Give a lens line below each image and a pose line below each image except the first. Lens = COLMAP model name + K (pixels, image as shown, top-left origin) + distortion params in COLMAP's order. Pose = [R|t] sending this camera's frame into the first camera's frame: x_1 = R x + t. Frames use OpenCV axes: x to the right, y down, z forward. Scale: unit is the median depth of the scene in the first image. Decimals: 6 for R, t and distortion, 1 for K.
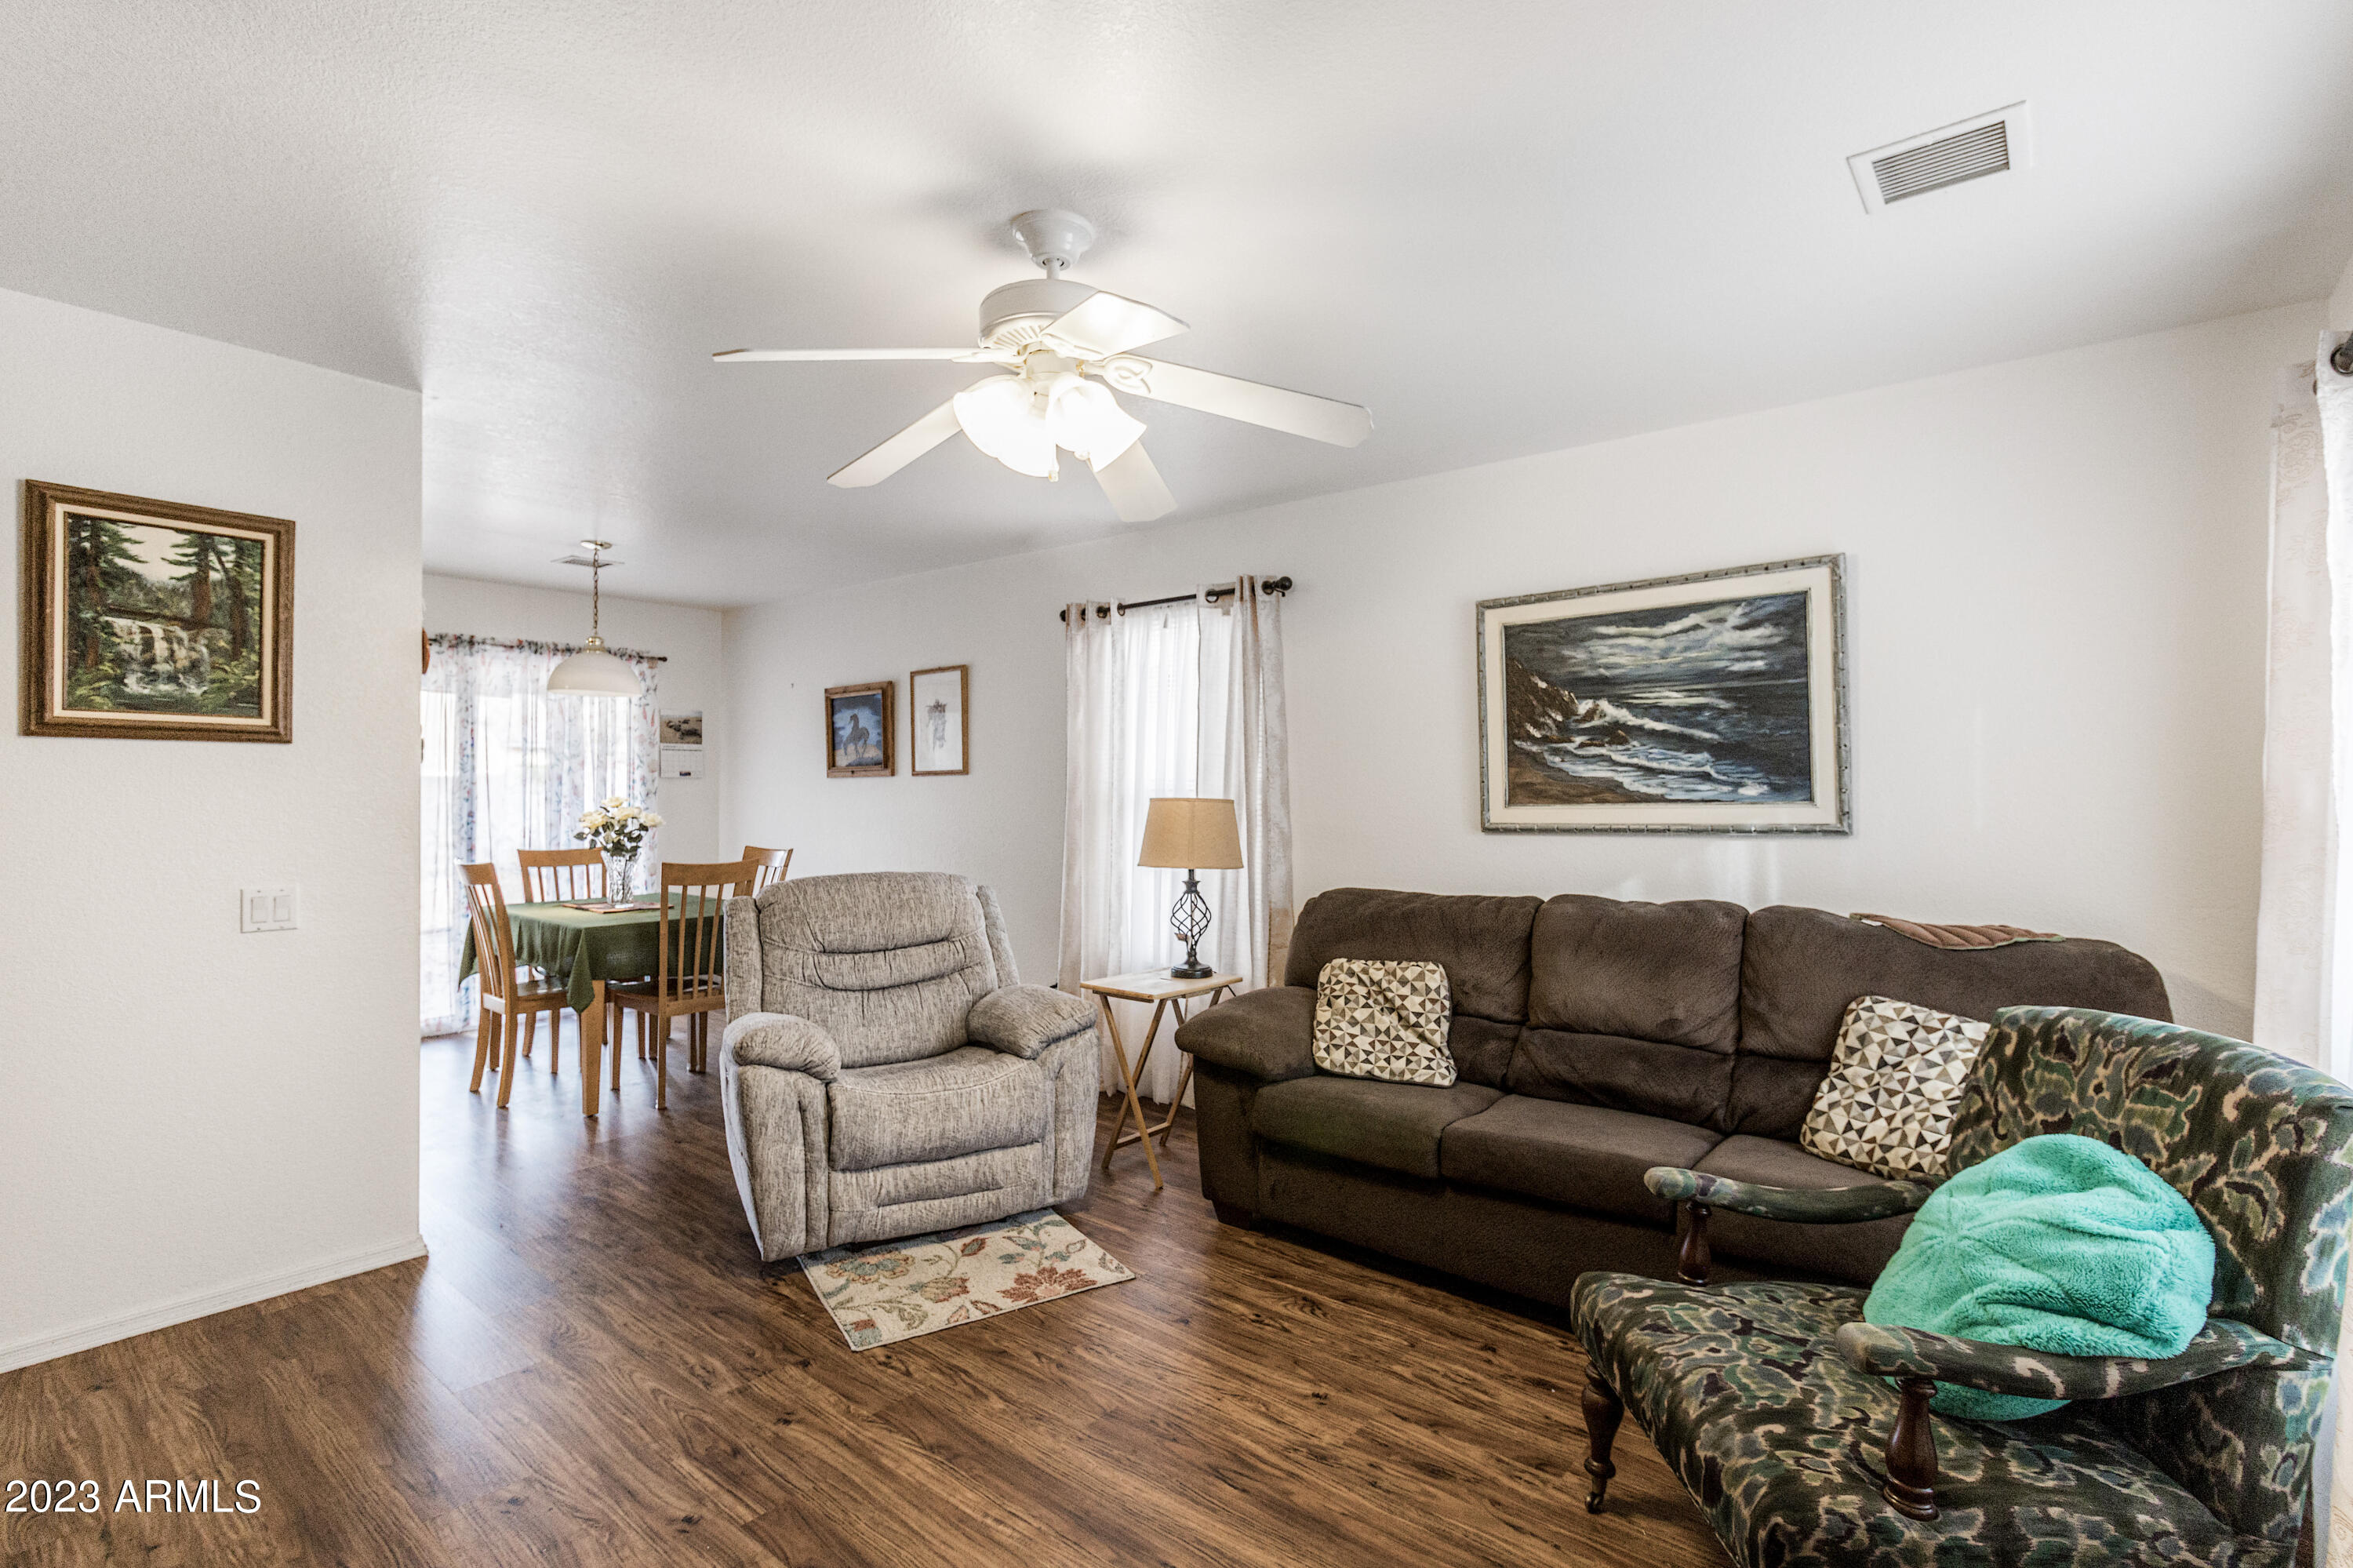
lens RADIAL K [[1109.2, 0, 1187.5], [0, 1109.2, 785.5], [0, 0, 1]] dist [0.000607, 0.000251]
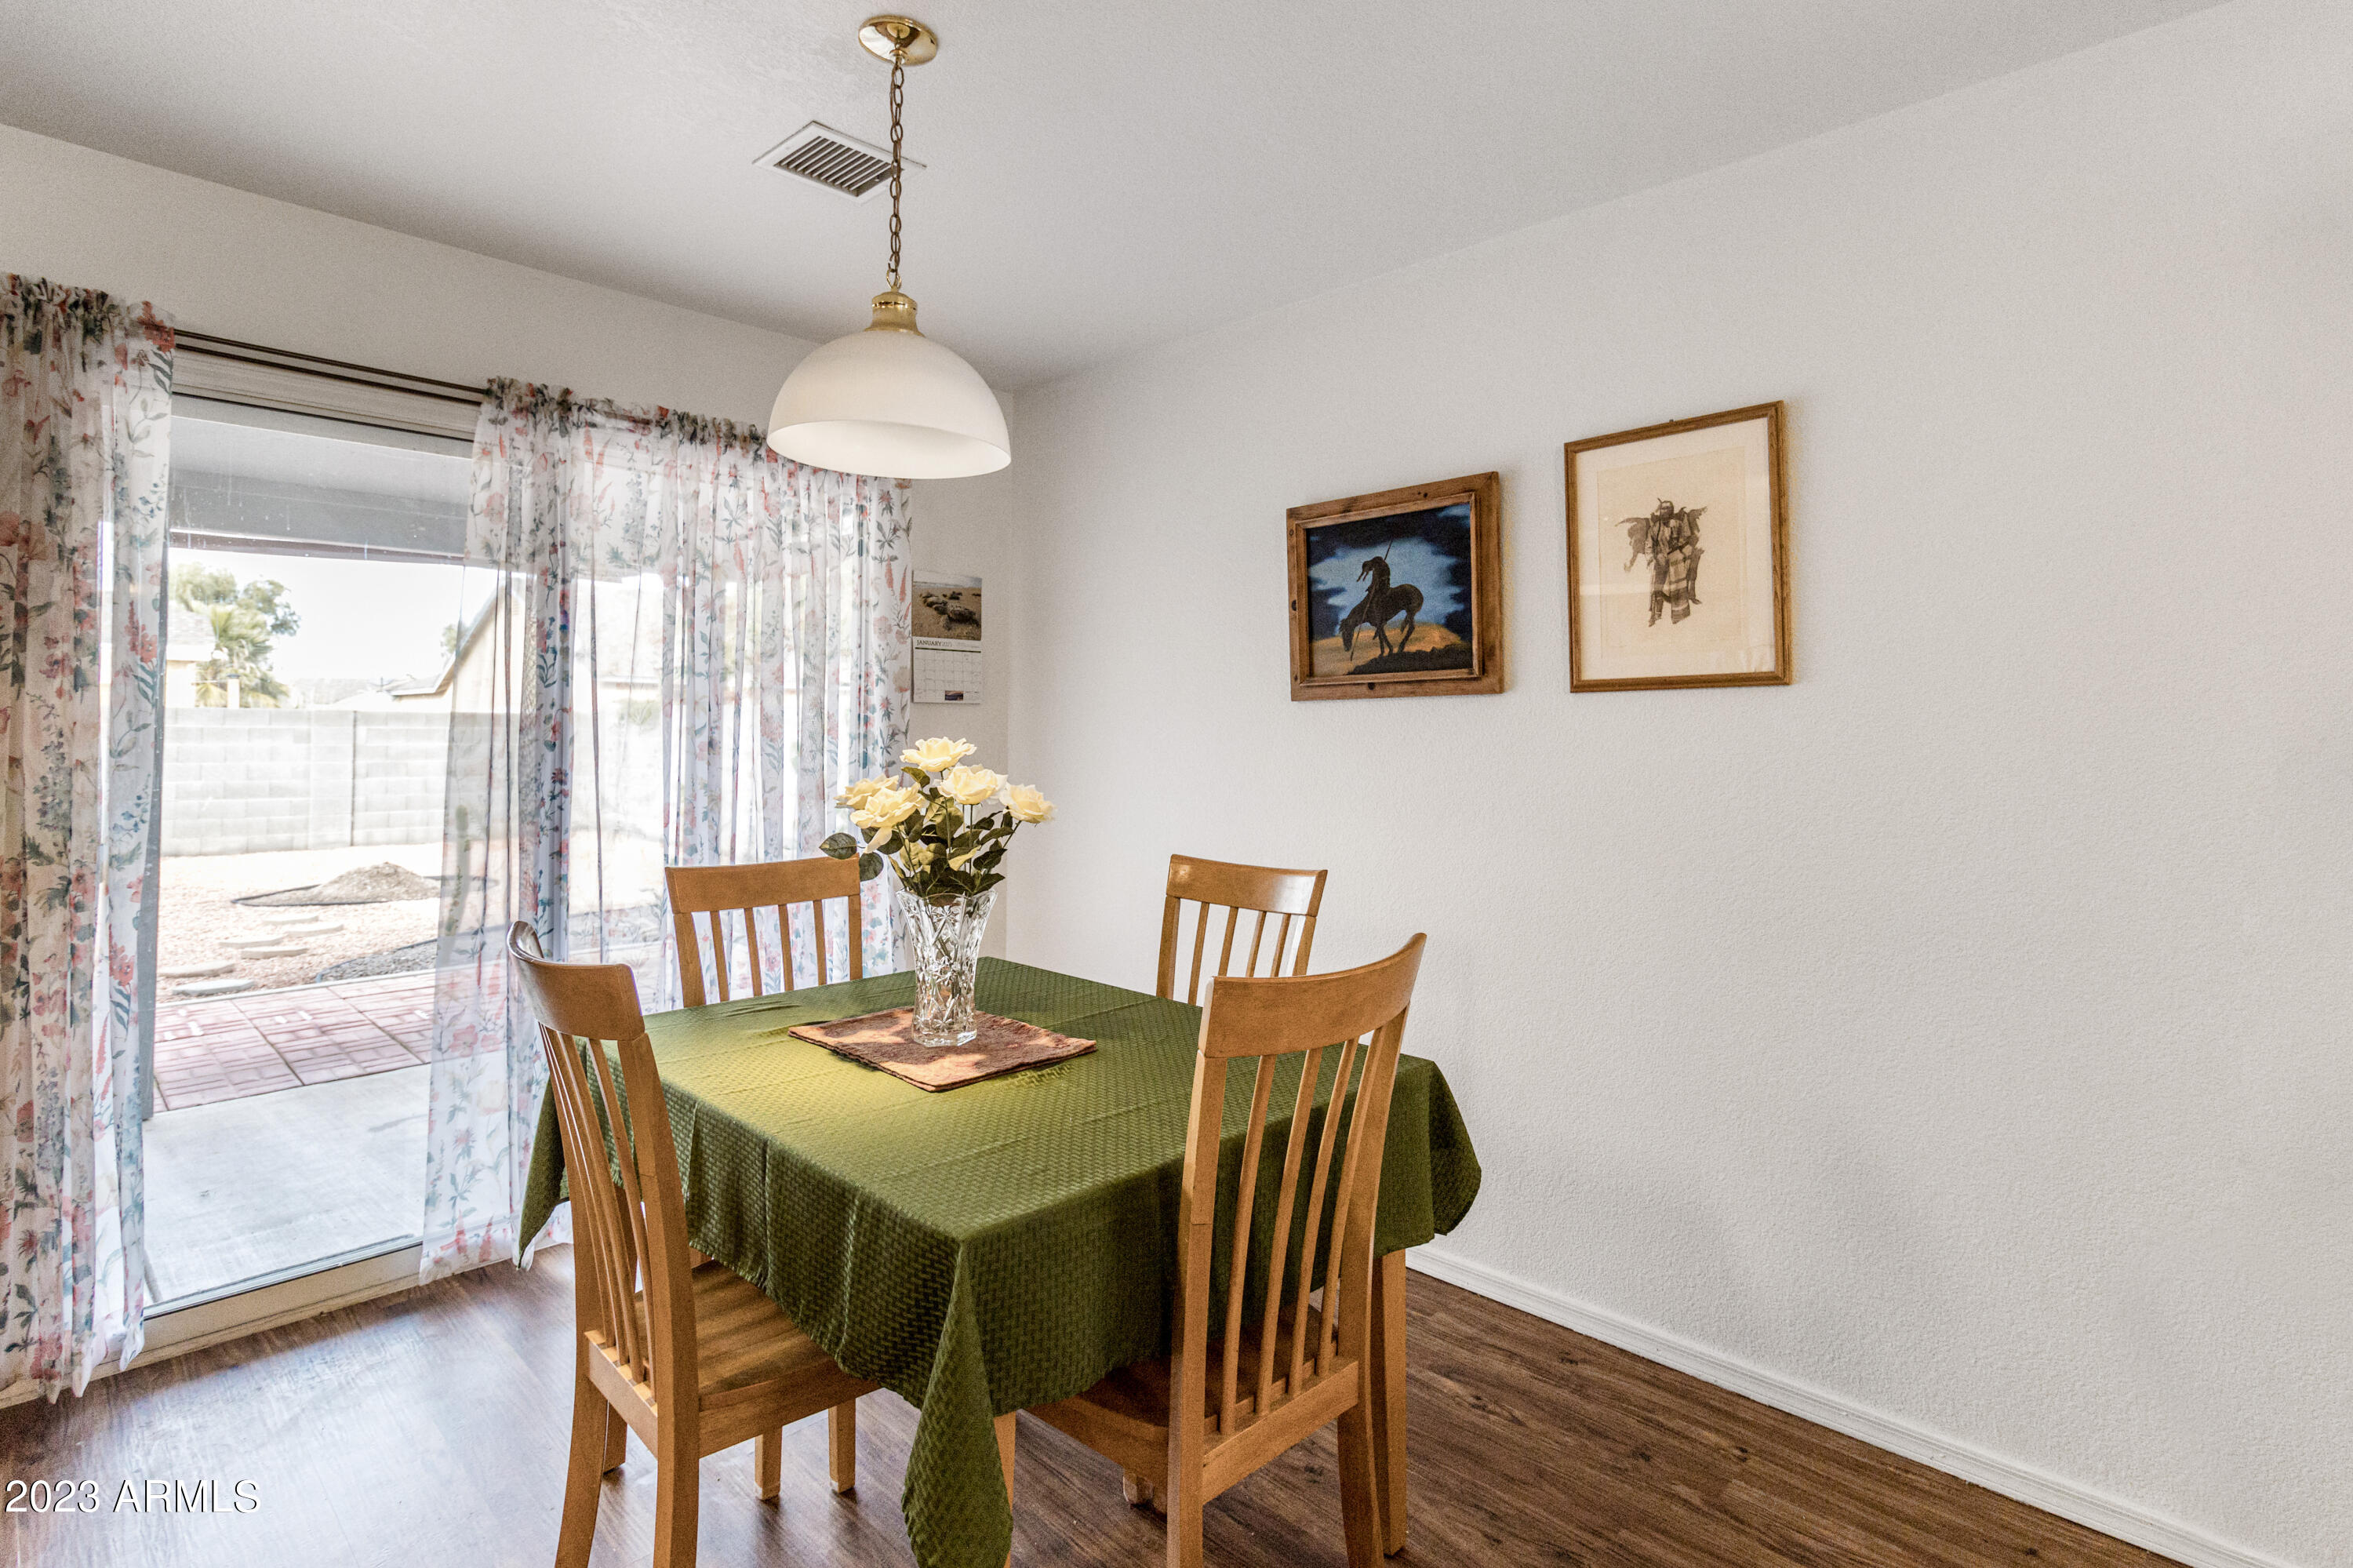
lens RADIAL K [[1133.0, 0, 1186.4], [0, 1133.0, 693.2], [0, 0, 1]] dist [0.001559, -0.000252]
pose [[0.997841, -0.004065, -0.065557, -0.348294], [0.002246, 0.999611, -0.027793, 0.003855], [0.065644, 0.027585, 0.997462, 0.536498]]
